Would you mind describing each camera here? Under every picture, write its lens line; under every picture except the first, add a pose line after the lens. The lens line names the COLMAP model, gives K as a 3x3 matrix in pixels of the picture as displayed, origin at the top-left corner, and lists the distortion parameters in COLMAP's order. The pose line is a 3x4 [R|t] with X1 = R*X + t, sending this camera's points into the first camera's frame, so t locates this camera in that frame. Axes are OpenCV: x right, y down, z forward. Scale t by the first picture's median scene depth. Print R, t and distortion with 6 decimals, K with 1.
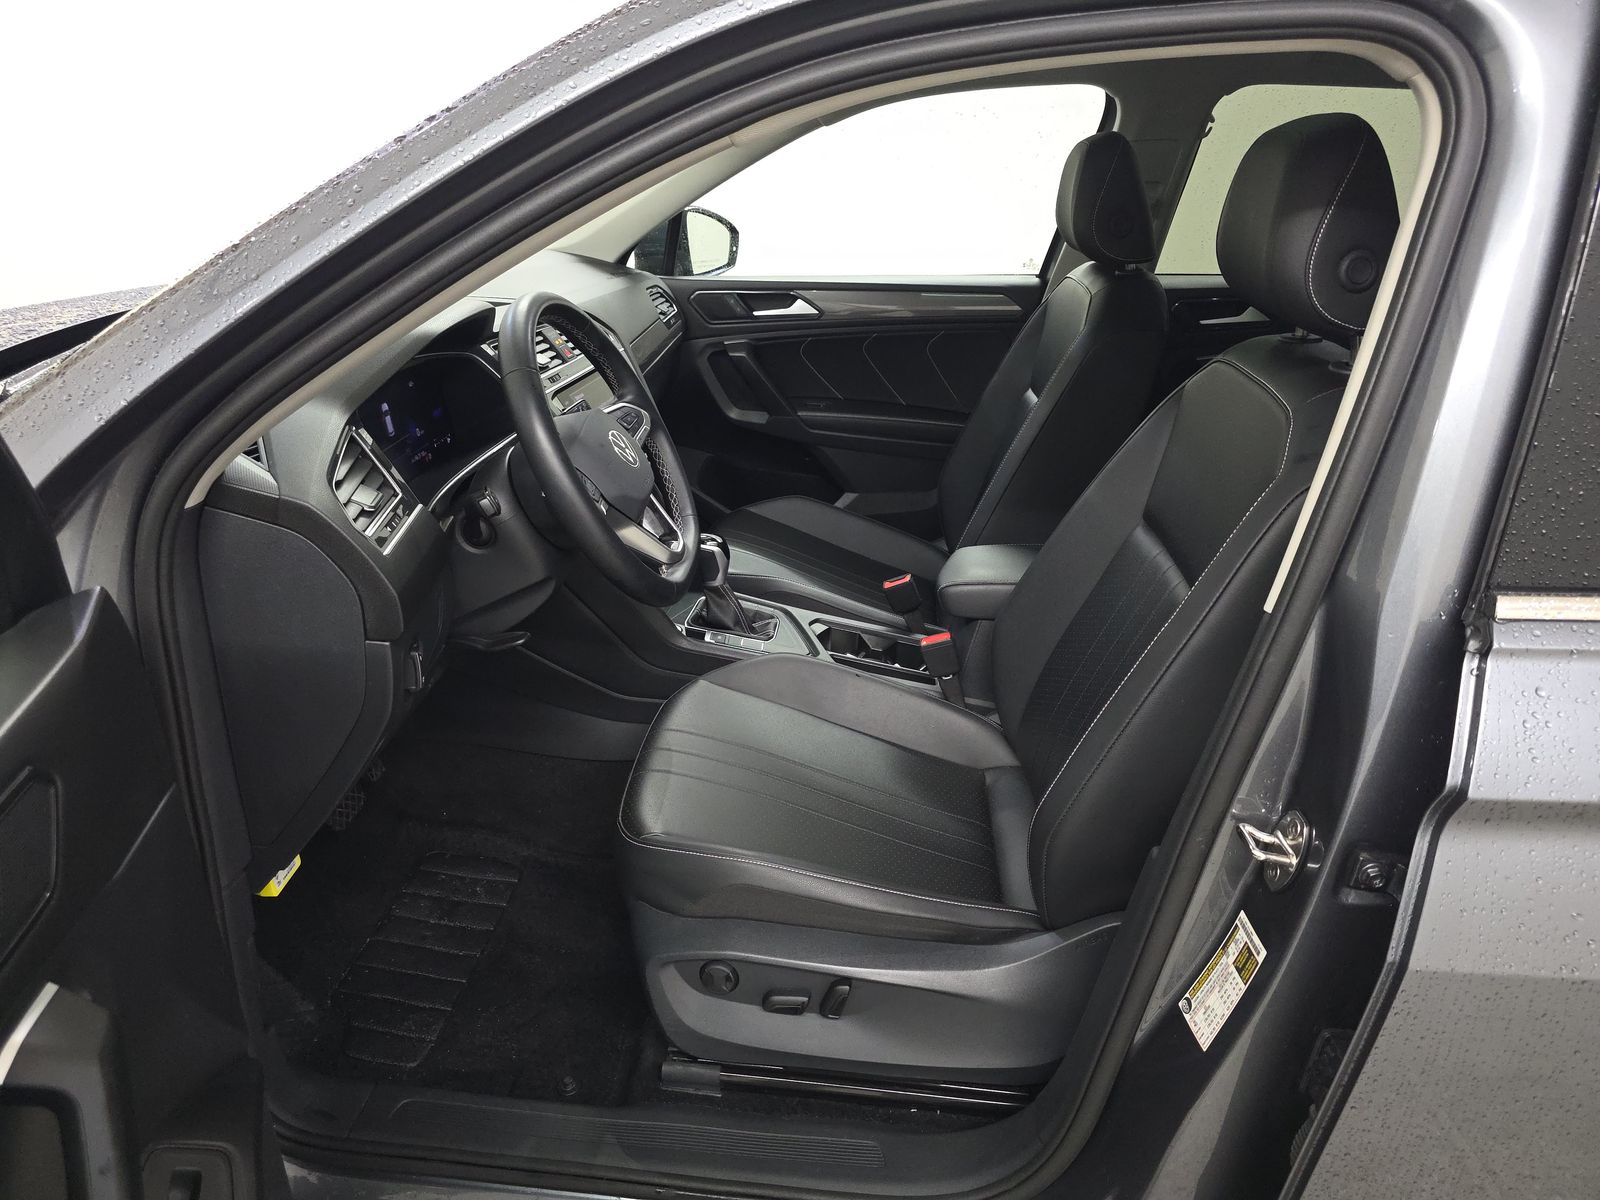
lens RADIAL K [[1059.2, 0, 799.7], [0, 1059.2, 597.1], [0, 0, 1]] dist [0.037107, -0.034286]
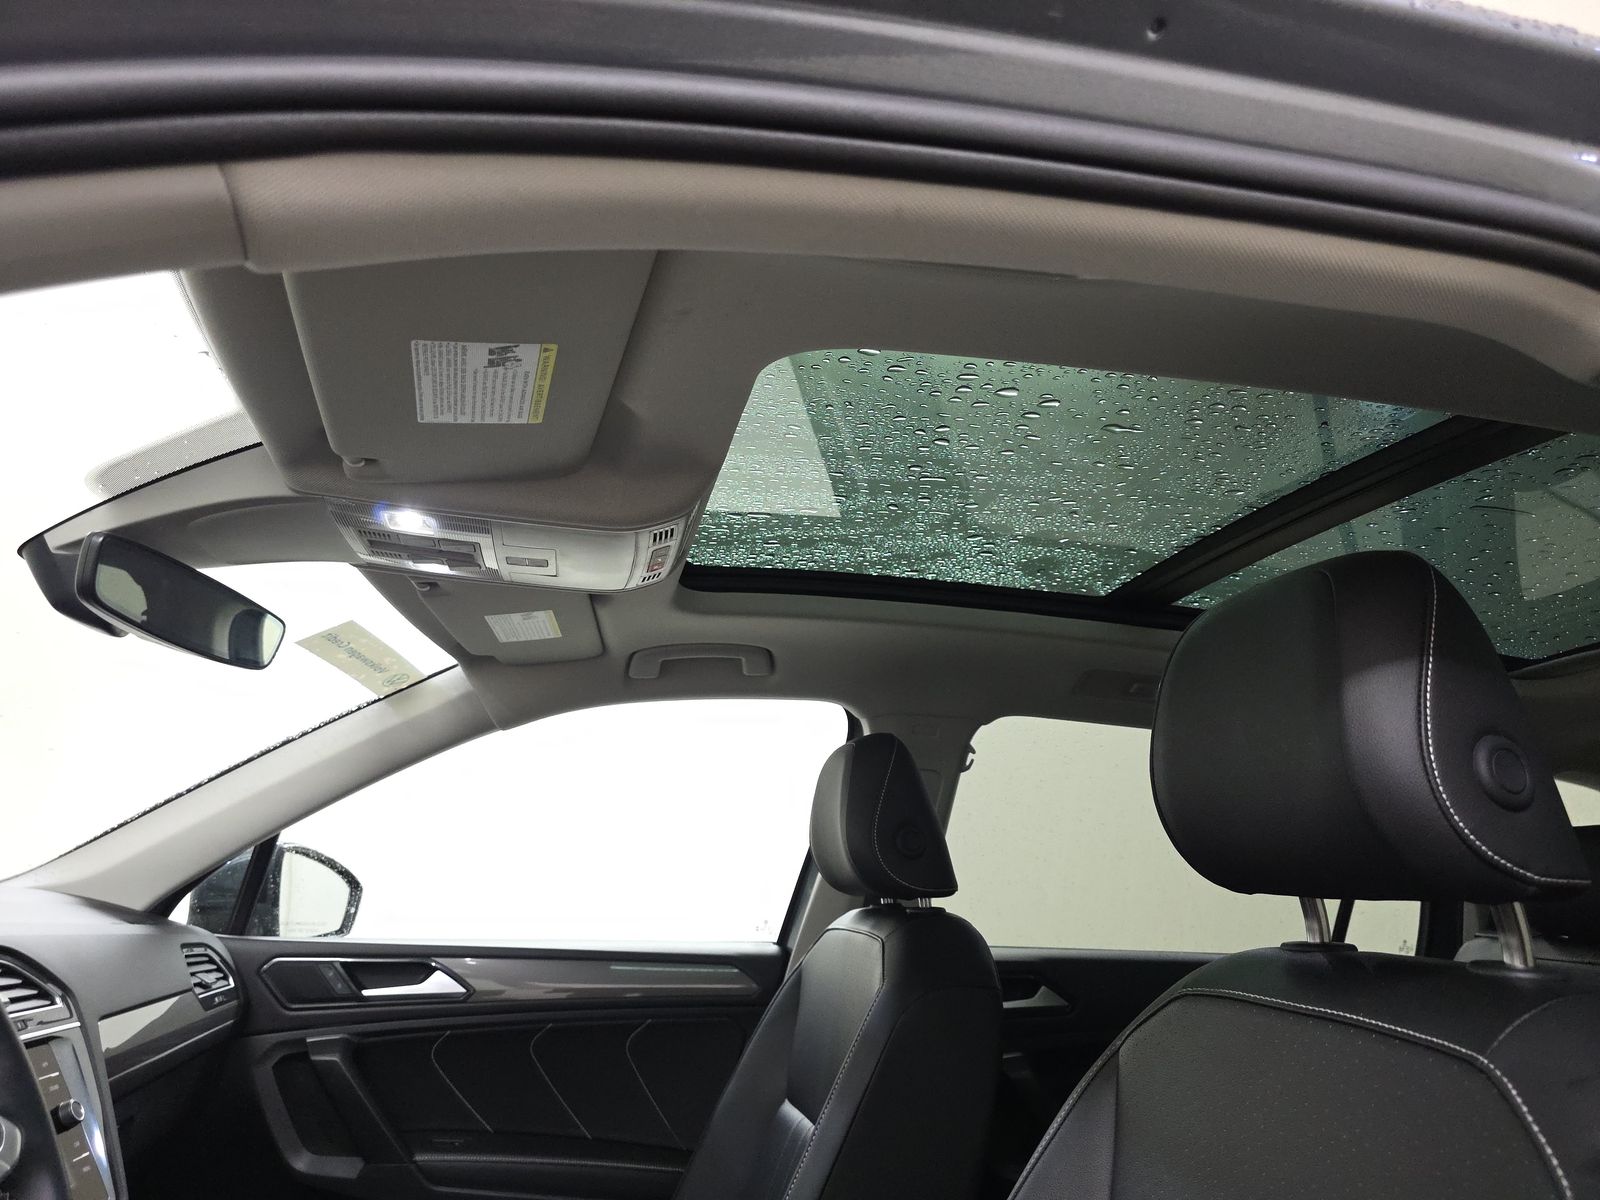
lens RADIAL K [[1059.2, 0, 799.7], [0, 1059.2, 597.1], [0, 0, 1]] dist [0.037107, -0.034286]
pose [[0.968161, 0.091430, 0.233035, 0.042561], [0.068508, 0.798602, -0.597948, -0.046687], [-0.240772, 0.594875, 0.766911, 0.275194]]
